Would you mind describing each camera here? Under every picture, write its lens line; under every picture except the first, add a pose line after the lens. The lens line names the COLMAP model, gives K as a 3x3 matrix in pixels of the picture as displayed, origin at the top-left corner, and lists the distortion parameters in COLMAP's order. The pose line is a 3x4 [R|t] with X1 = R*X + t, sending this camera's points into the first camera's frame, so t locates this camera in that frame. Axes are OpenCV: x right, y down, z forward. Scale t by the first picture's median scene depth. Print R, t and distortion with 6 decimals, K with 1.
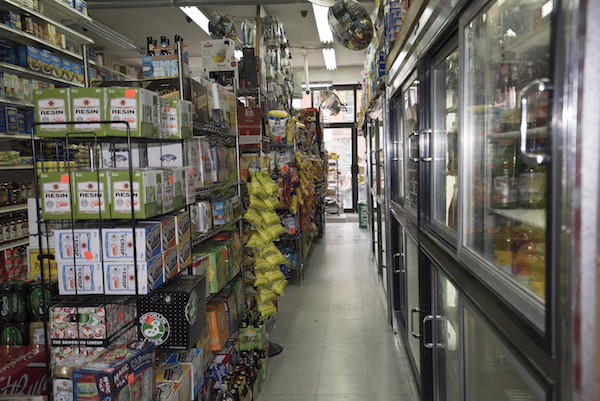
lens RADIAL K [[482.0, 0, 300.0], [0, 482.0, 200.5], [0, 0, 1]] dist [0.006622, 0.010167]
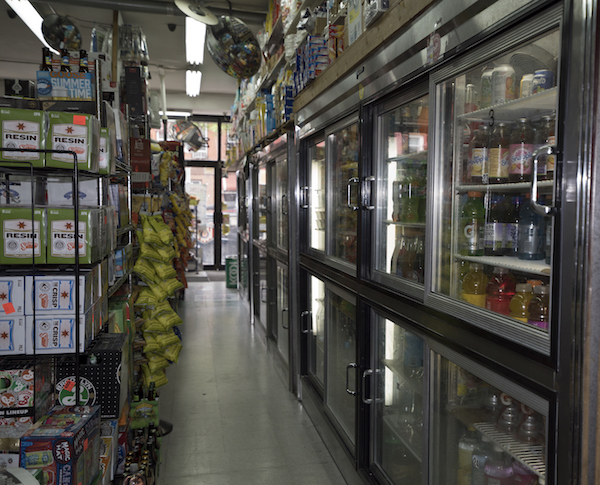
lens RADIAL K [[592.5, 0, 300.0], [0, 592.5, 242.5], [0, 0, 1]] dist [0.018102, -0.005887]
pose [[0.961352, 0.019320, 0.274643, -0.131608], [-0.012661, 0.999582, -0.025995, 0.011517], [-0.275030, 0.021513, 0.961195, -0.071926]]
